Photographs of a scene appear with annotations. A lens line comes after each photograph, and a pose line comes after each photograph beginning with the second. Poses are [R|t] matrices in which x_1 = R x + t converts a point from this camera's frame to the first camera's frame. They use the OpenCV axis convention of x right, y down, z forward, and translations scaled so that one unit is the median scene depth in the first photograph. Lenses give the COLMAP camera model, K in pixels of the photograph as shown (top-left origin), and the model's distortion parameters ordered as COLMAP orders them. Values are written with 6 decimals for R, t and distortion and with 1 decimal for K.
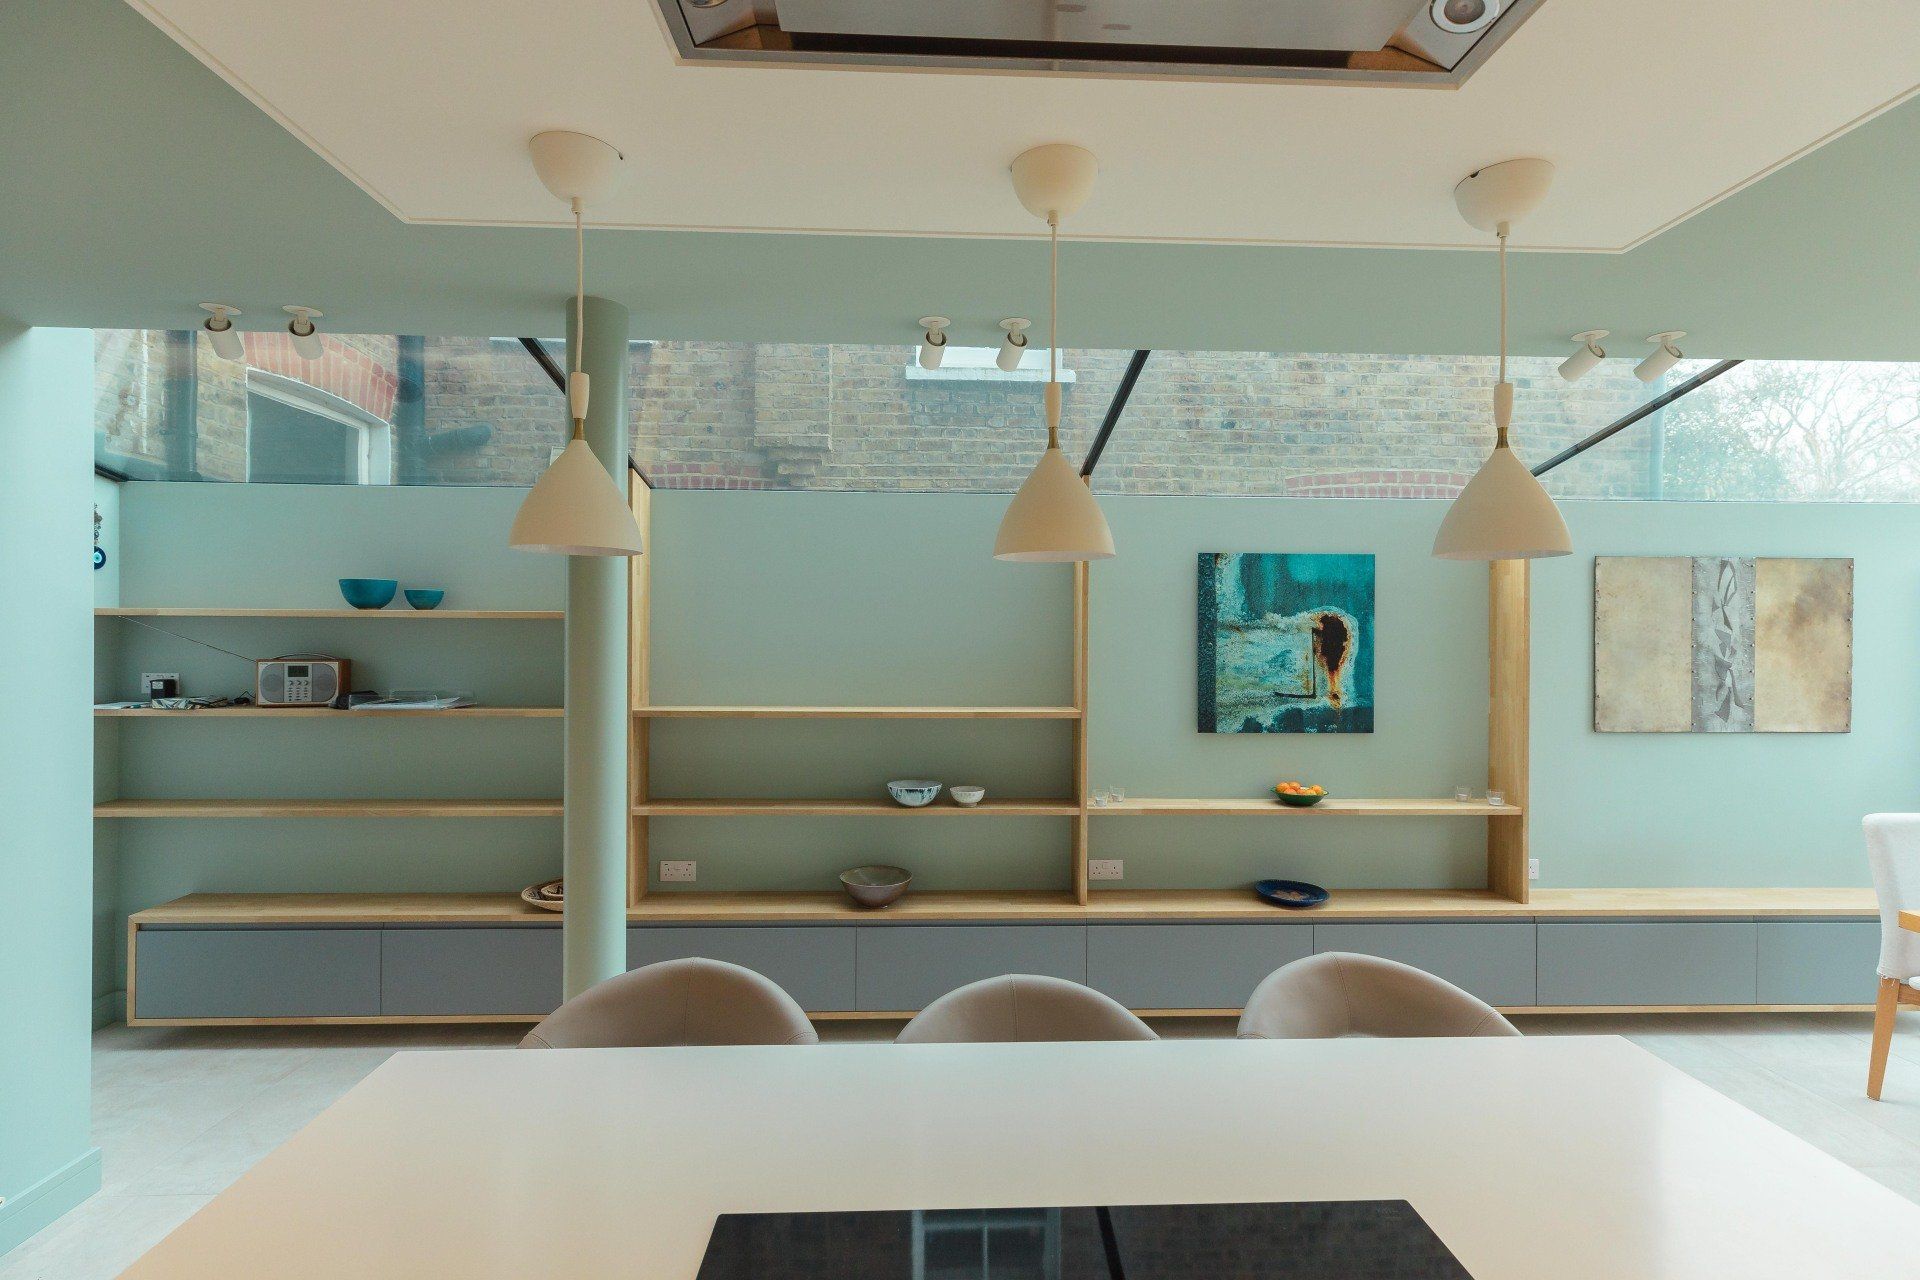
lens RADIAL K [[862.8, 0, 955.4], [0, 862.8, 628.3], [0, 0, 1]] dist [0.007293, -0.001989]
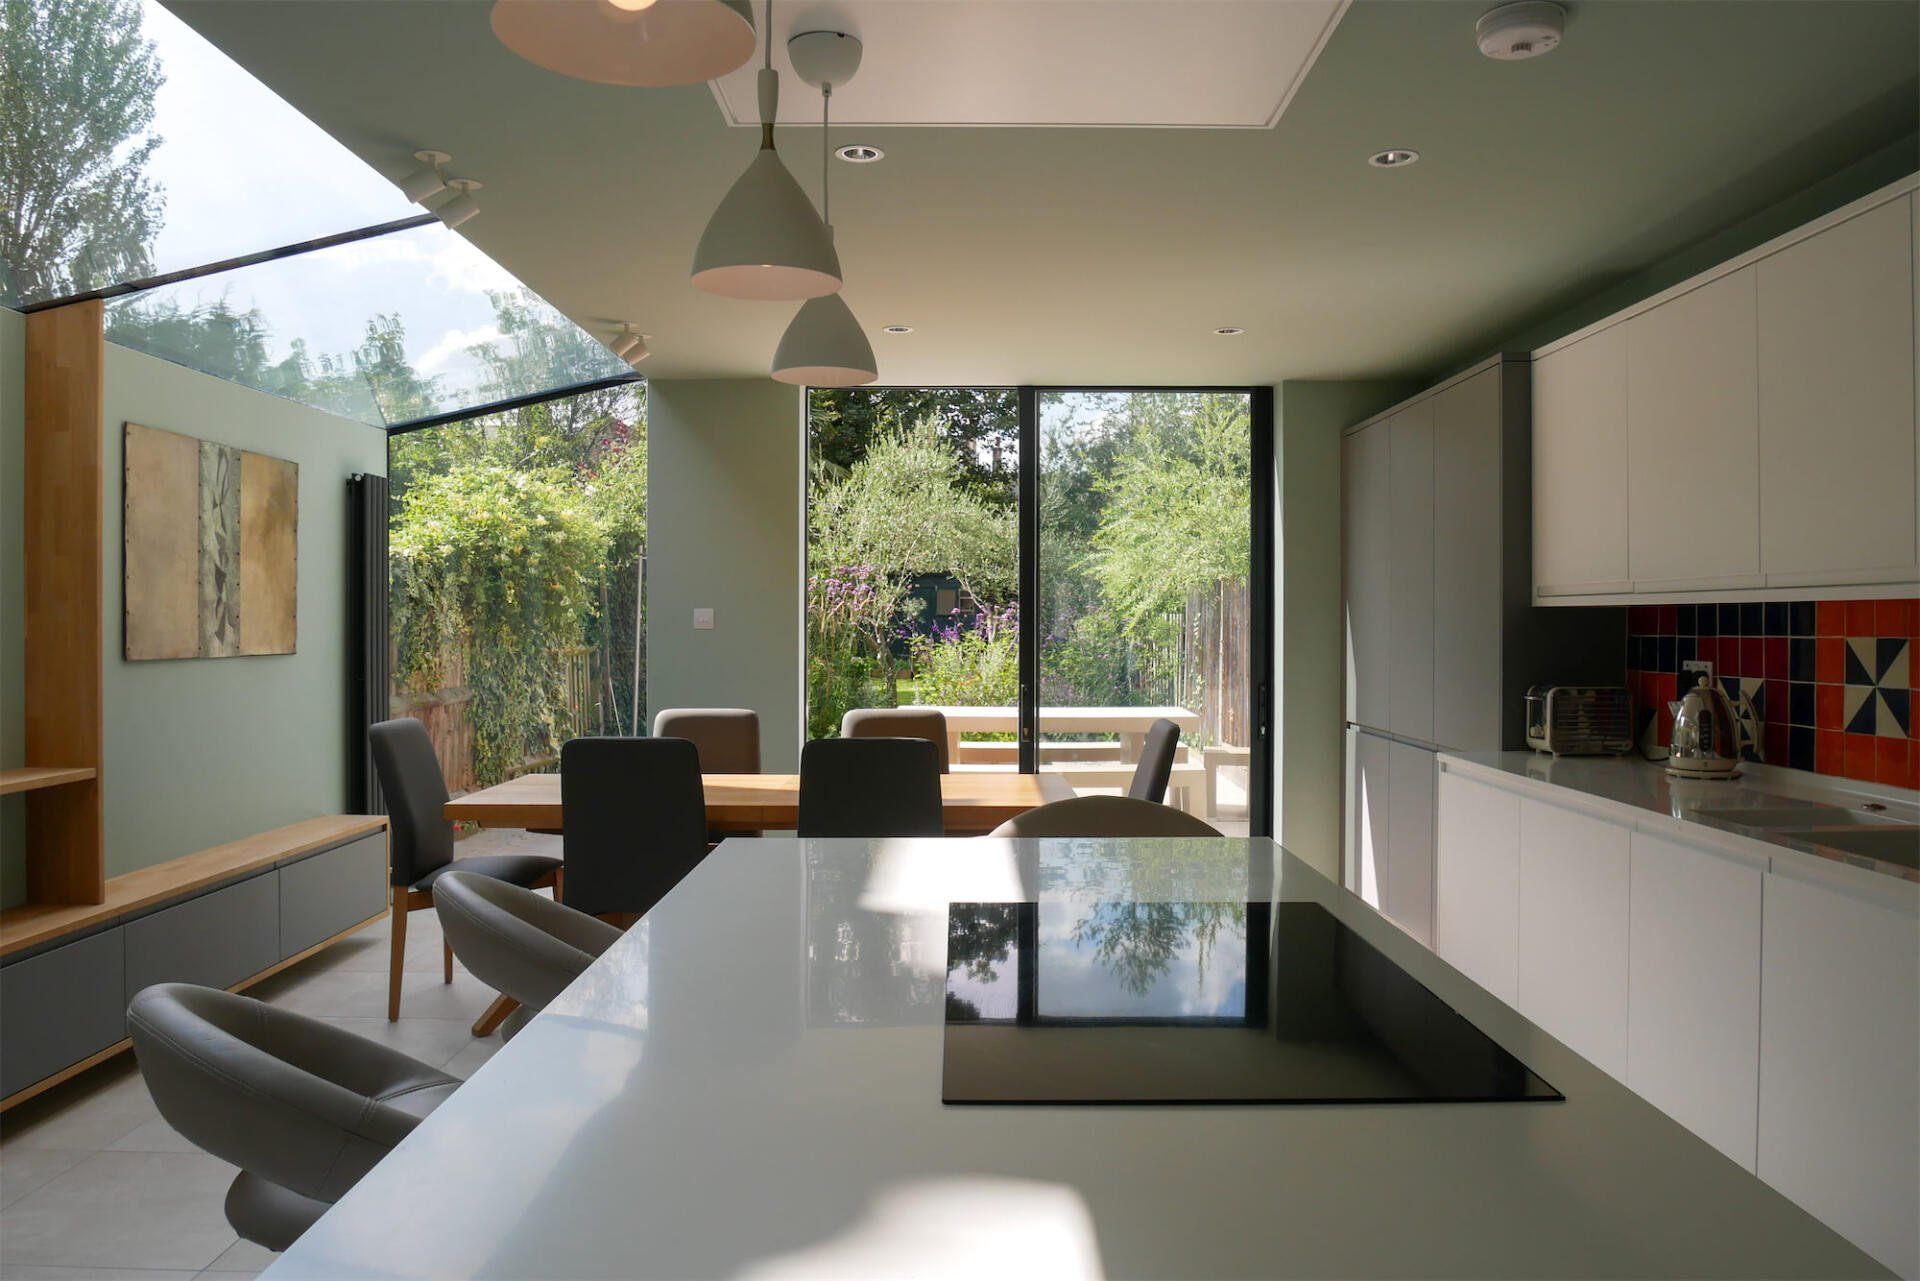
lens RADIAL K [[1390.3, 0, 957.9], [0, 1390.3, 634.3], [0, 0, 1]] dist [-0.063528, 0.013731]
pose [[0.047528, -0.013245, 0.998782, -0.386437], [-0.008170, 0.999873, 0.013648, 0.076380], [-0.998837, -0.008809, 0.047413, 0.241548]]
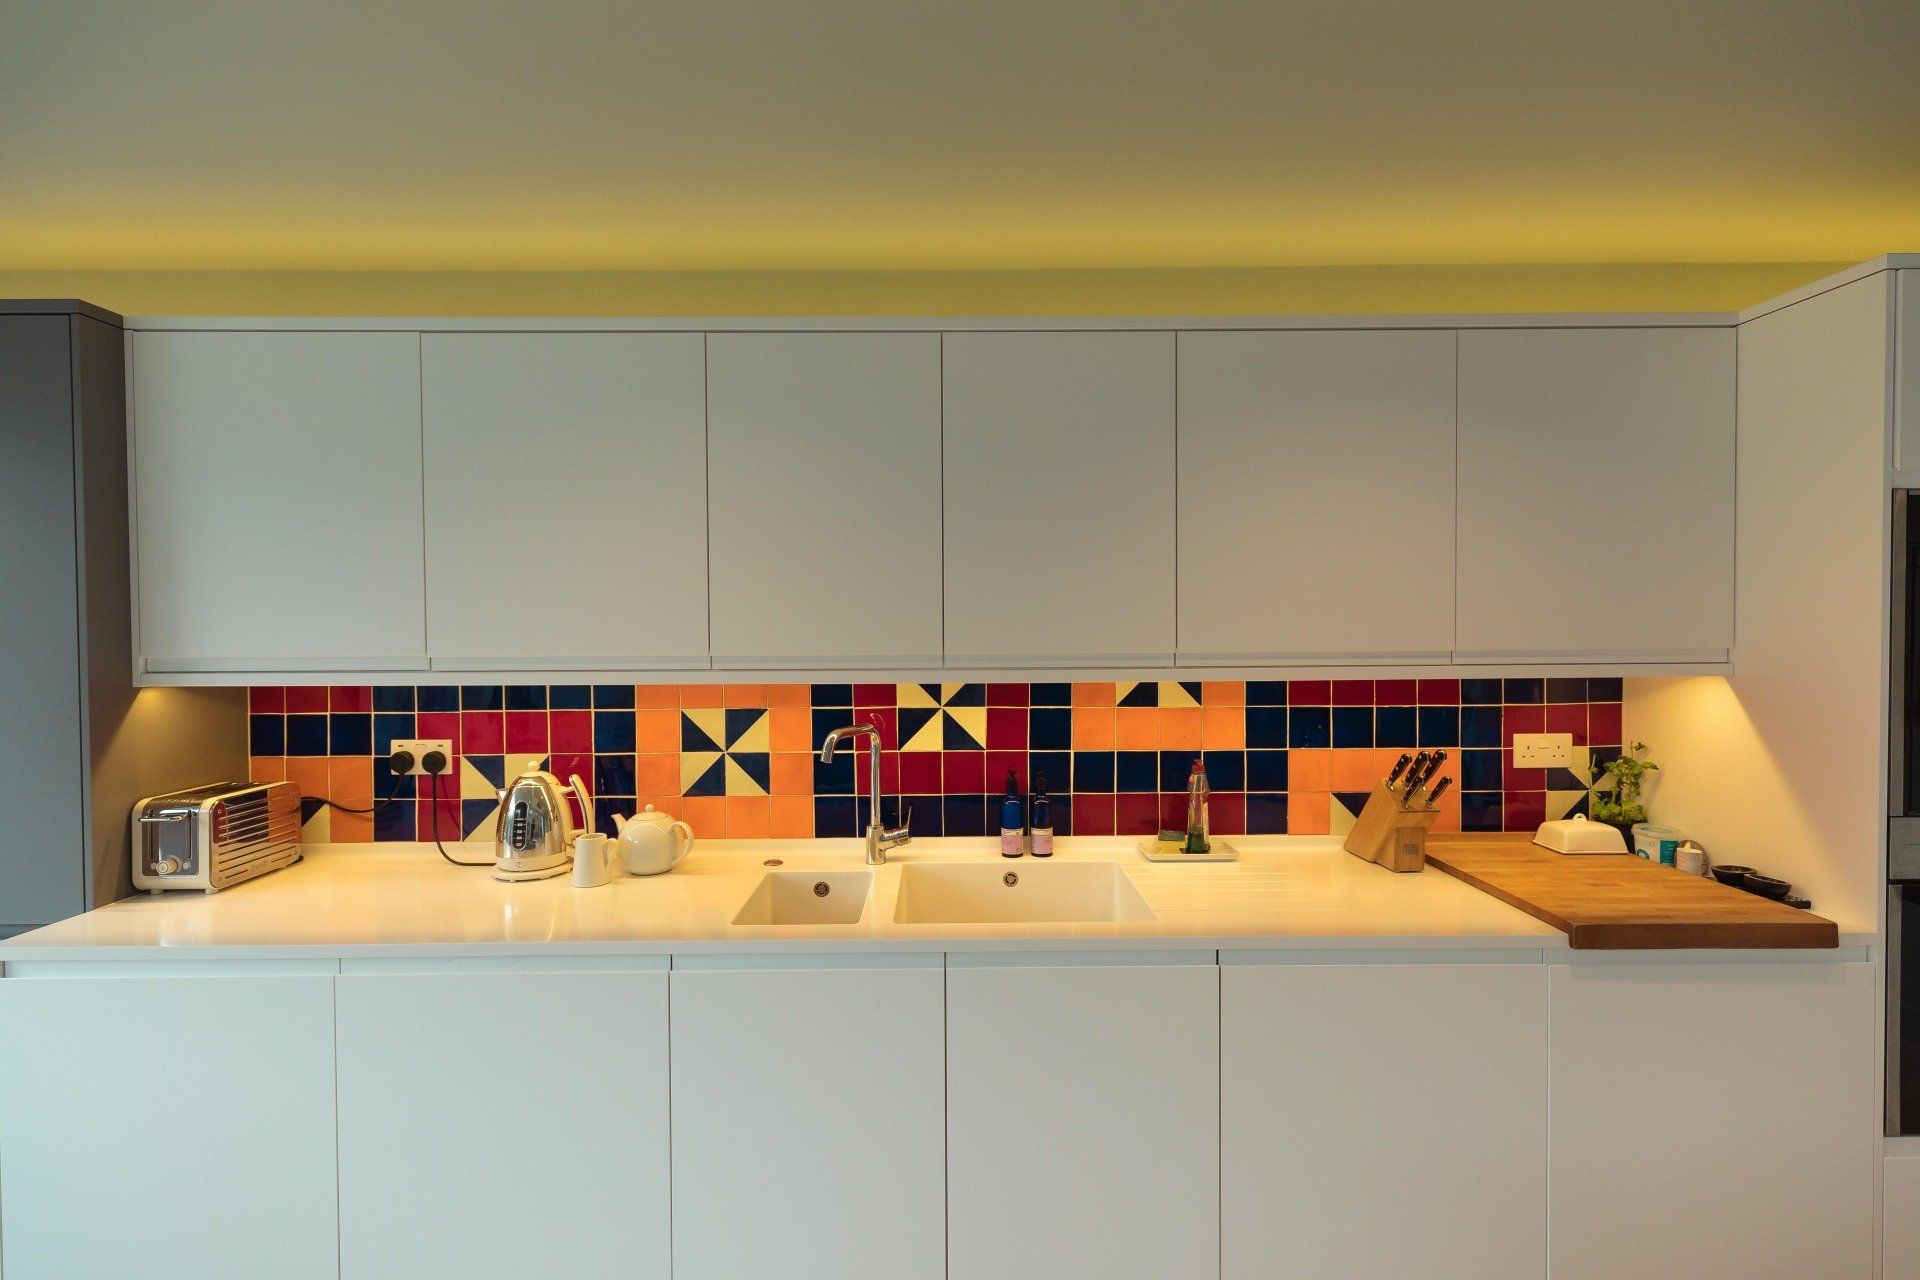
lens RADIAL K [[862.8, 0, 952.1], [0, 862.8, 626.0], [0, 0, 1]] dist [0.007293, -0.001989]
pose [[-0.999504, -0.000675, 0.031477, 0.280310], [-0.000874, 0.999980, -0.006300, 0.032658], [-0.031472, -0.006325, -0.999485, 0.306337]]
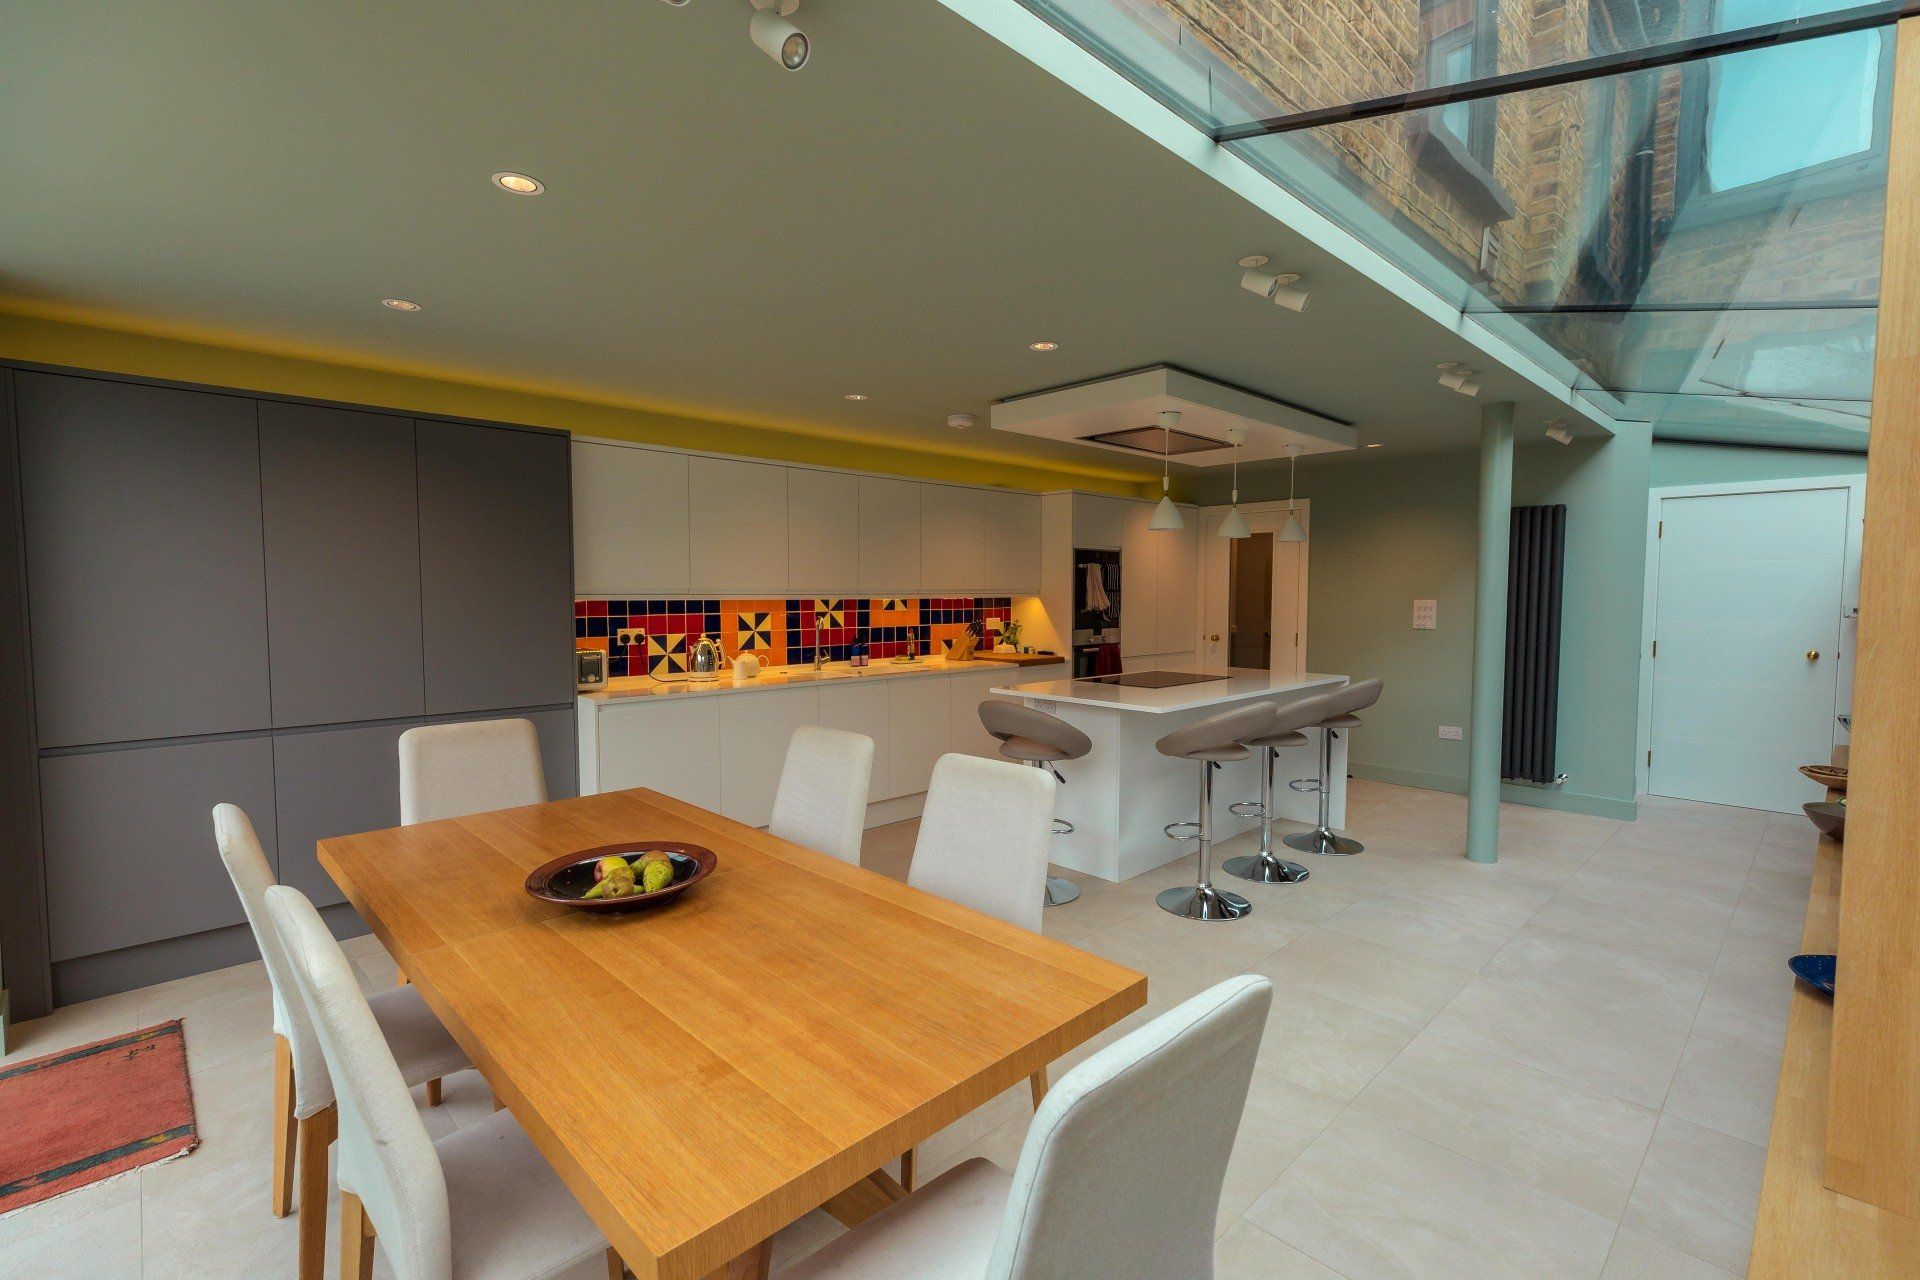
lens RADIAL K [[862.8, 0, 961.2], [0, 862.8, 635.4], [0, 0, 1]] dist [0.007293, -0.001989]
pose [[-0.740671, 0.028009, -0.671283, 1.131954], [-0.001474, 0.999061, 0.043312, 0.061212], [0.671866, 0.033069, -0.739934, 0.969857]]
